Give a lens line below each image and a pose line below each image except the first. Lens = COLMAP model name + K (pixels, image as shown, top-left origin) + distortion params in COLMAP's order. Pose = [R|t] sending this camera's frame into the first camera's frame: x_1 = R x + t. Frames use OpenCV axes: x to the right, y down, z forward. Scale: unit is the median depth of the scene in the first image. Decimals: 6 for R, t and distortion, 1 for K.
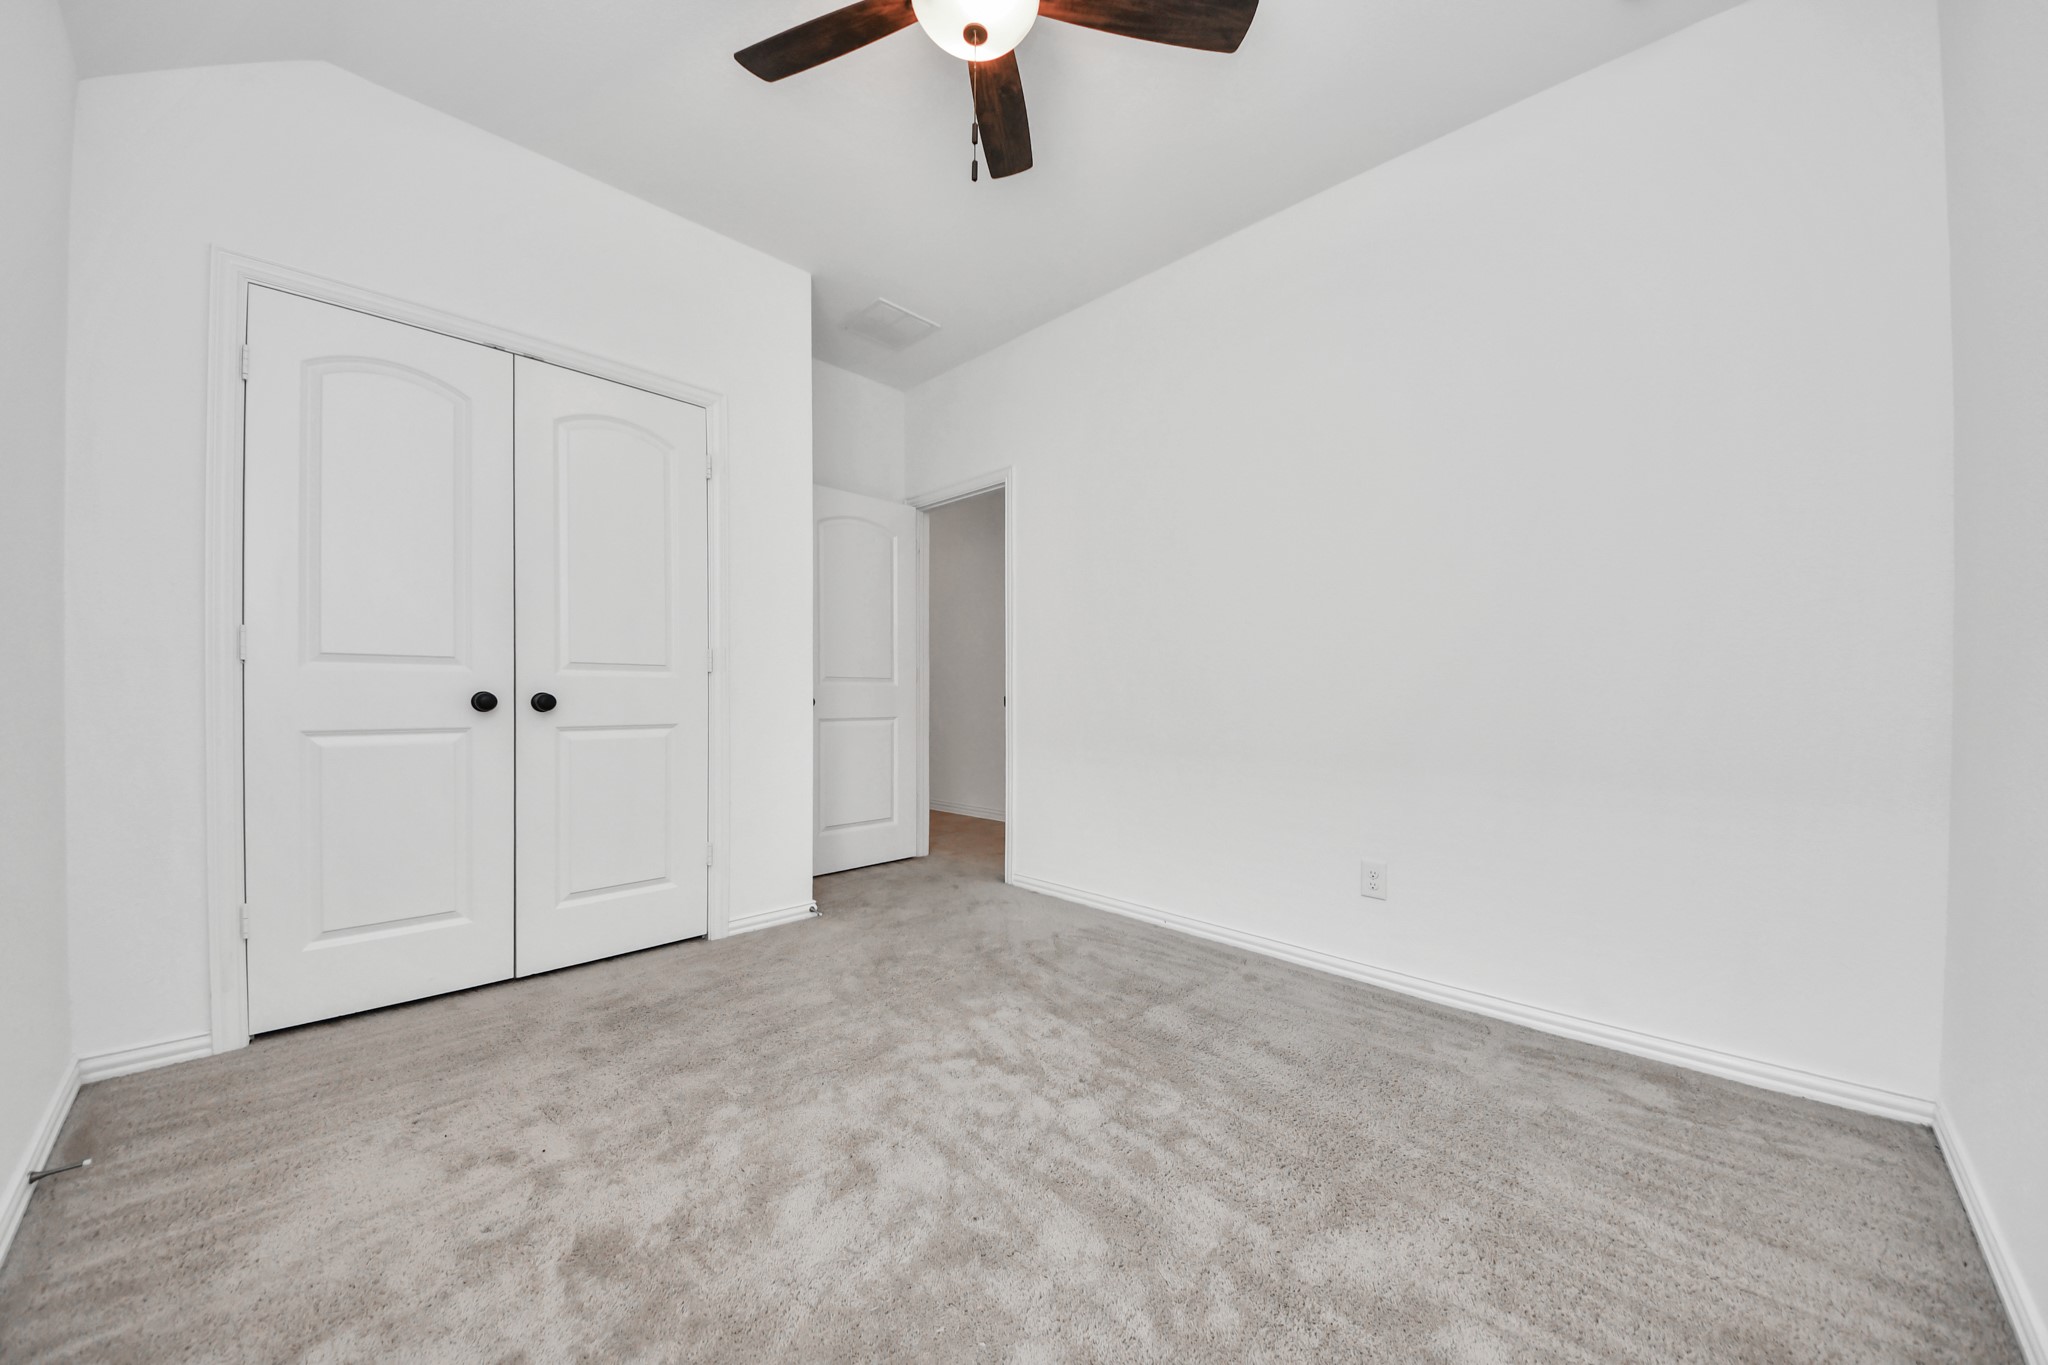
lens RADIAL K [[733.6, 0, 1016.7], [0, 733.6, 706.3], [0, 0, 1]] dist [-0.000190, -0.012434]
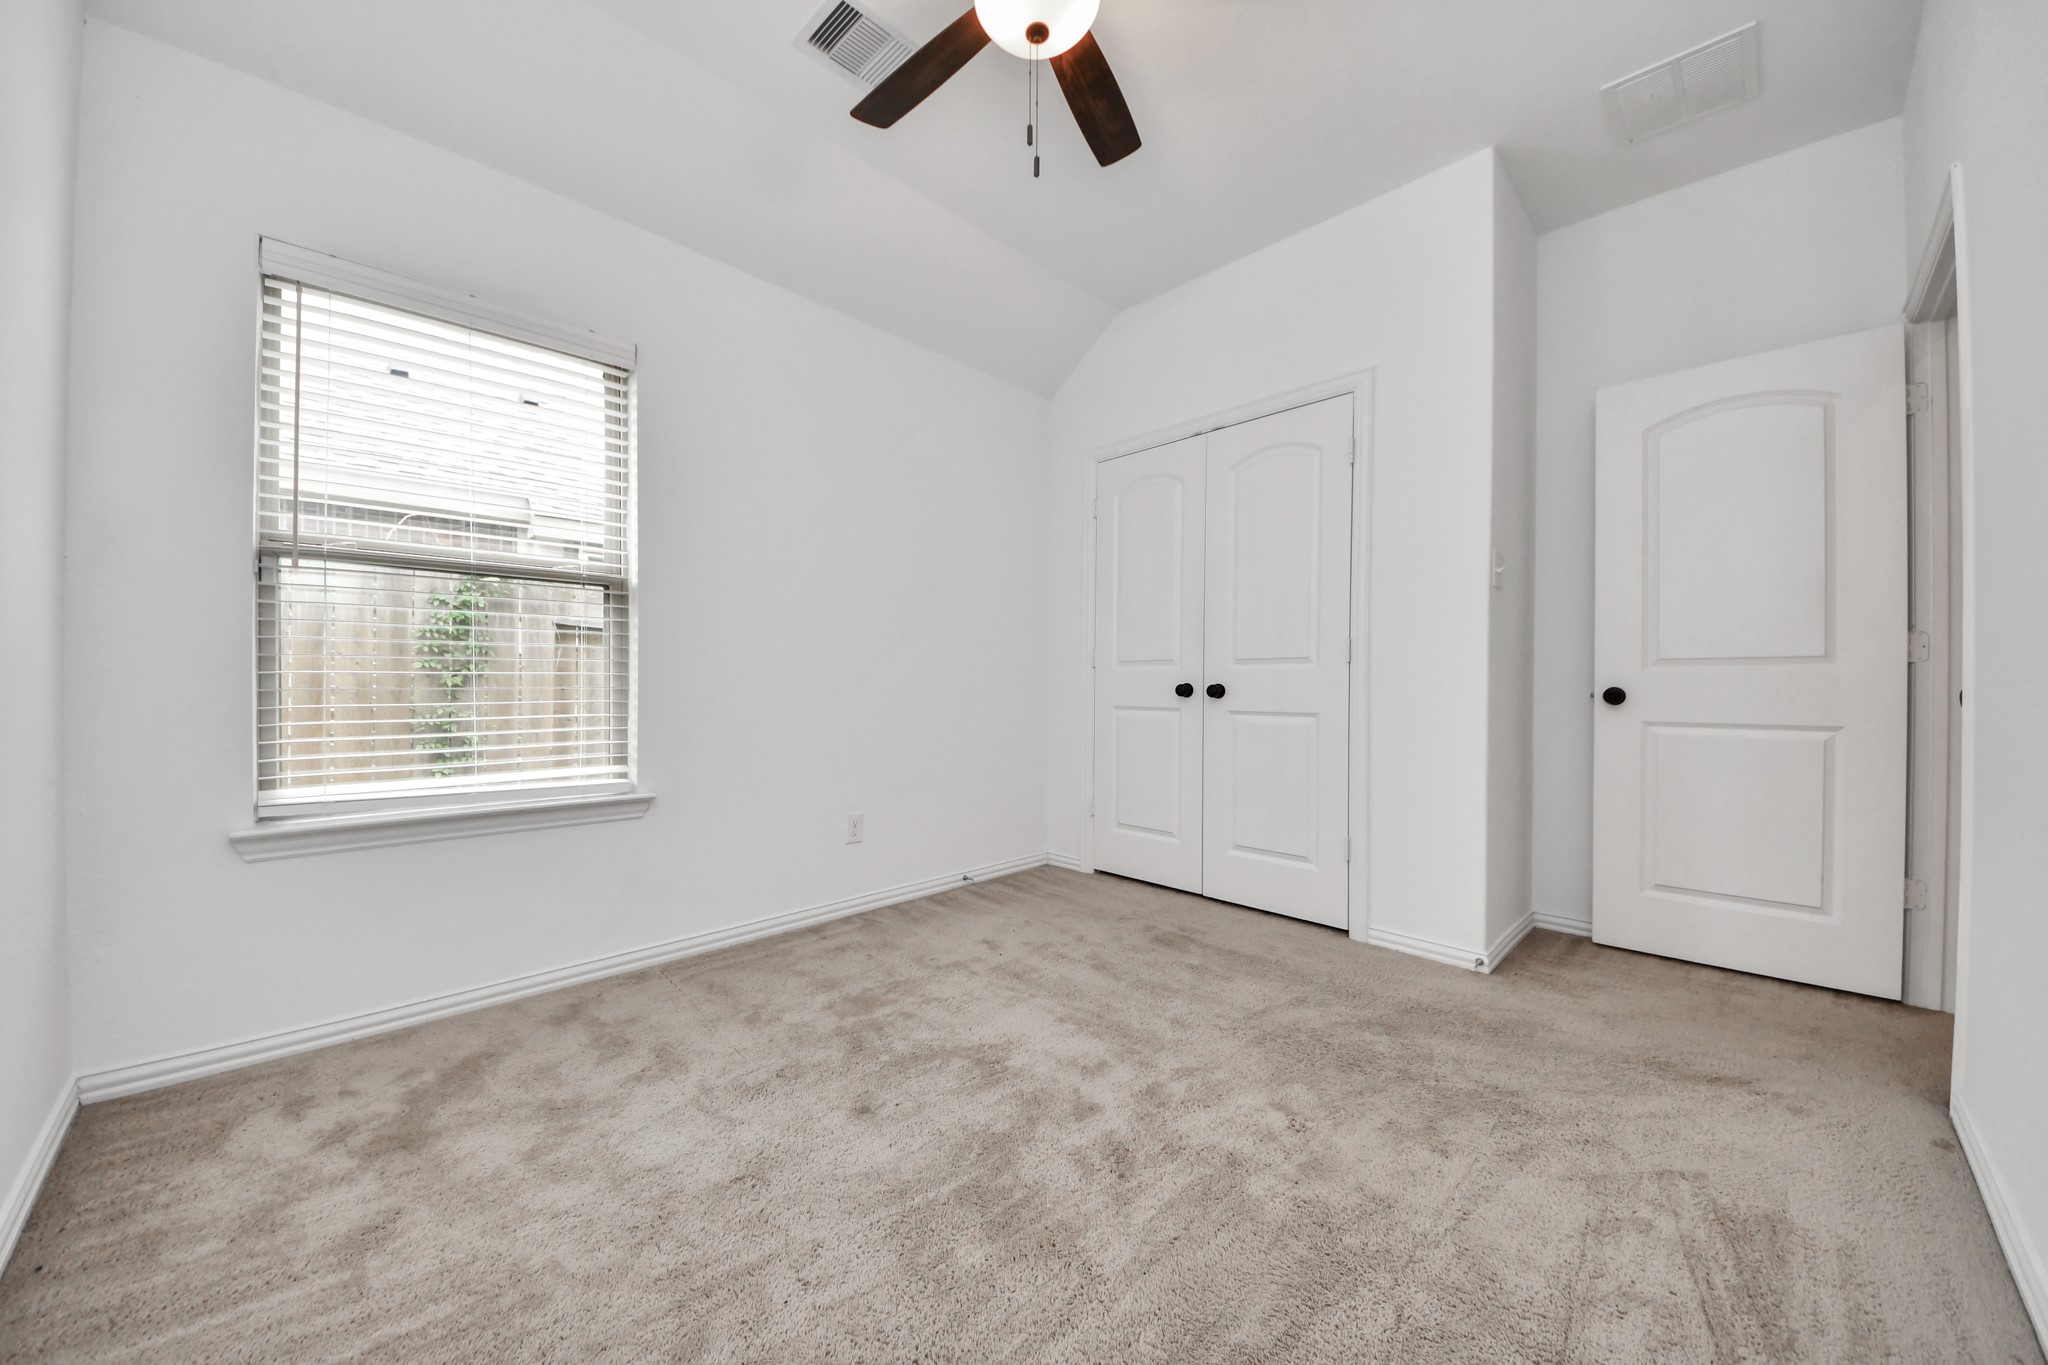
lens RADIAL K [[721.6, 0, 1024.2], [0, 721.6, 694.9], [0, 0, 1]] dist [0.037897, -0.023837]
pose [[-0.003664, 0.013014, -0.999909, 0.621829], [-0.020283, 0.999709, 0.013086, -0.008711], [0.999788, 0.020329, -0.003399, 0.638234]]
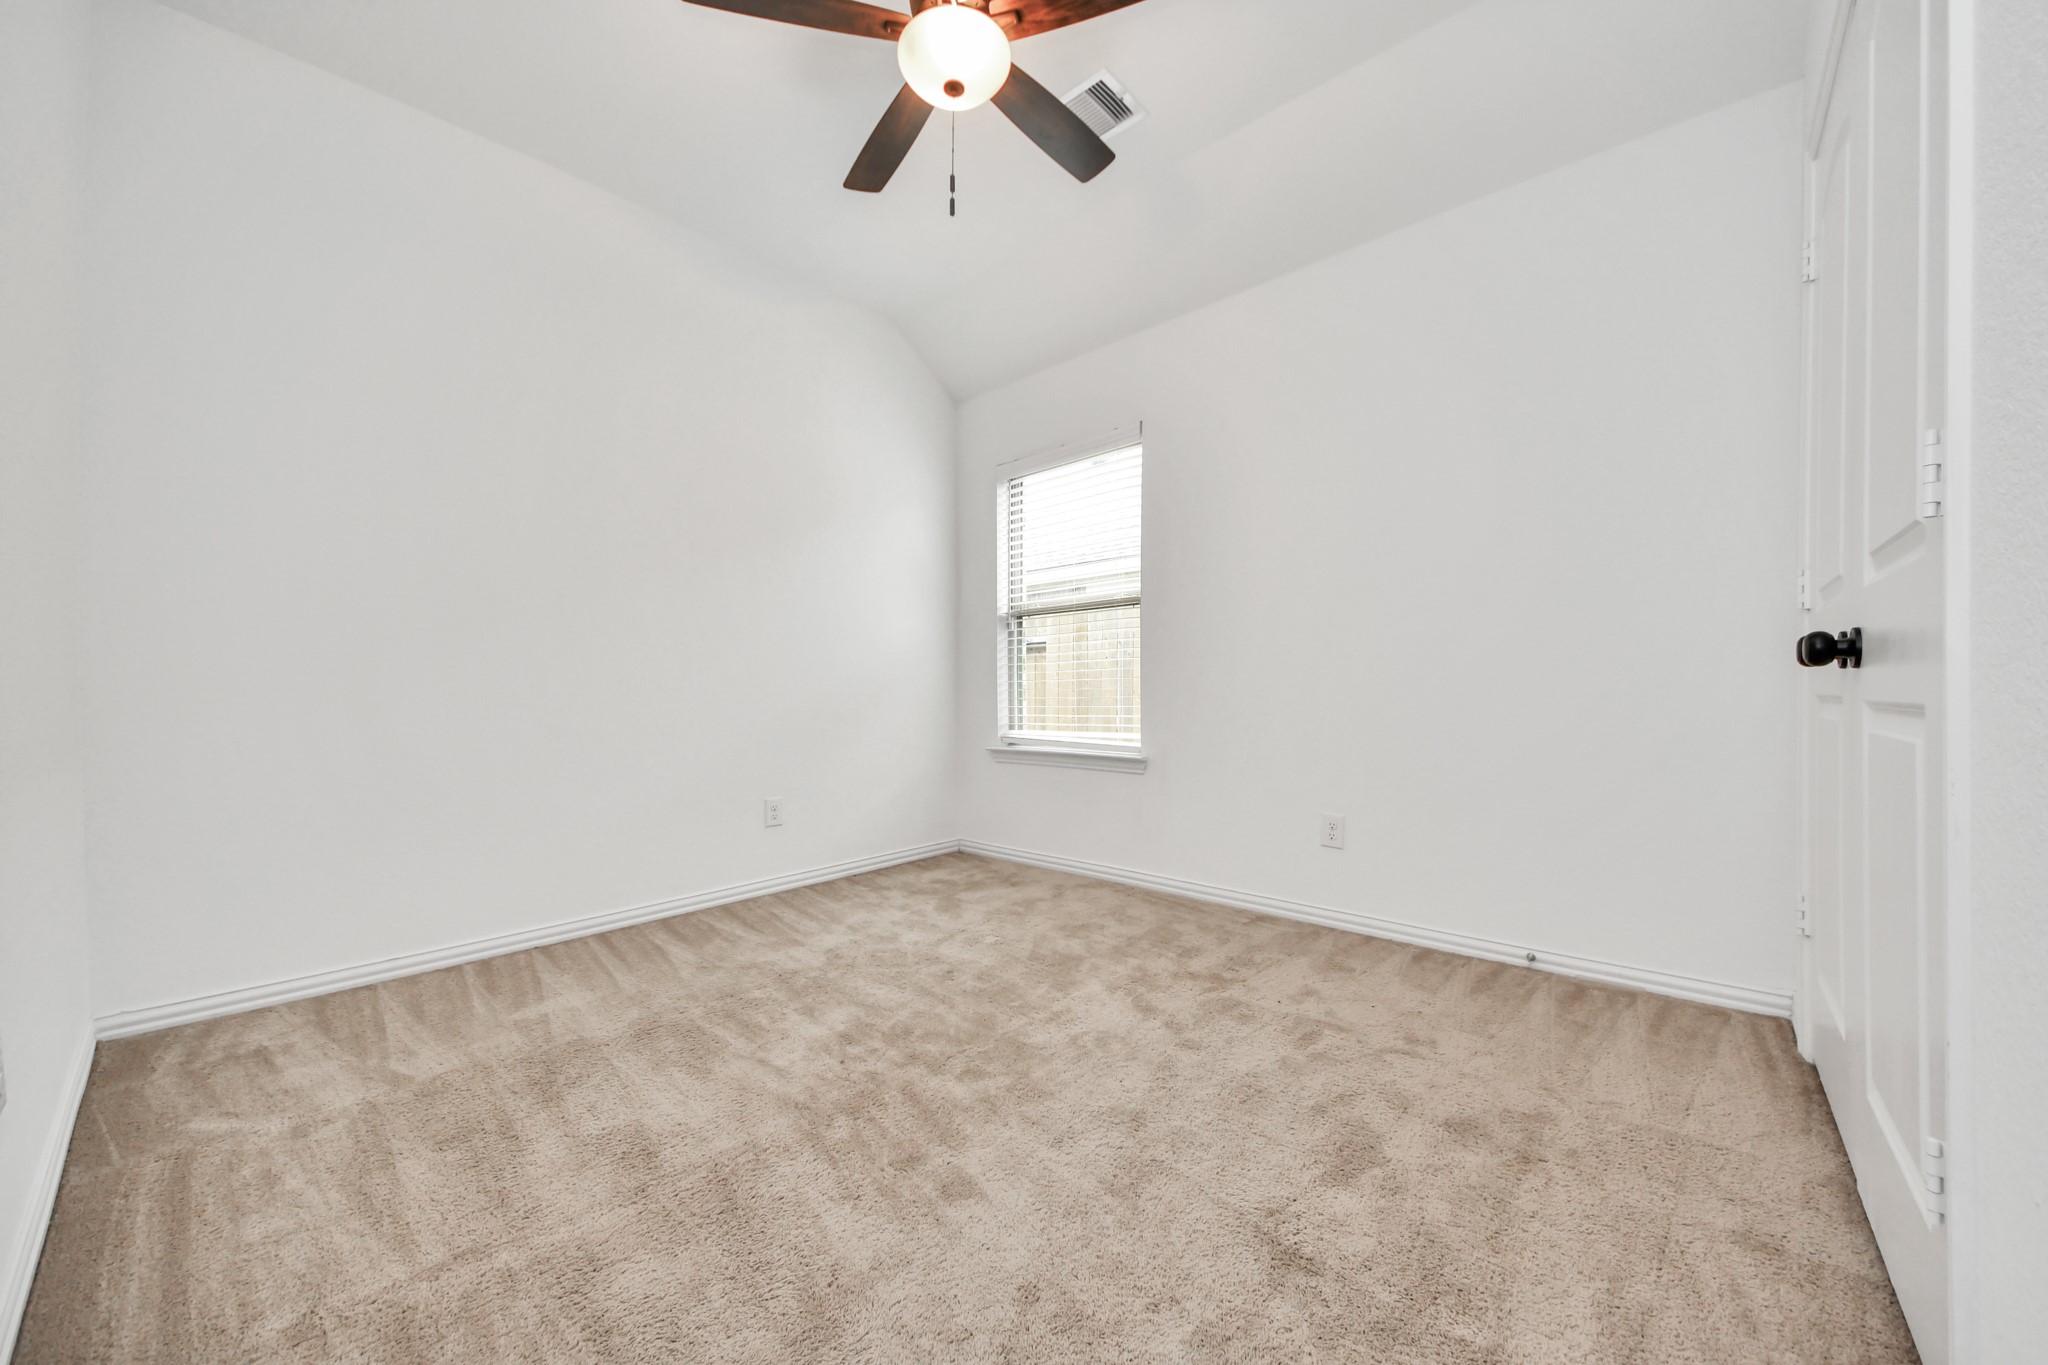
lens RADIAL K [[733.6, 0, 1016.7], [0, 733.6, 706.3], [0, 0, 1]] dist [-0.000190, -0.012434]
pose [[-0.999735, 0.002936, -0.022851, -0.091190], [0.002226, 0.999515, 0.031076, 0.017141], [0.022931, 0.031017, -0.999256, 1.411511]]
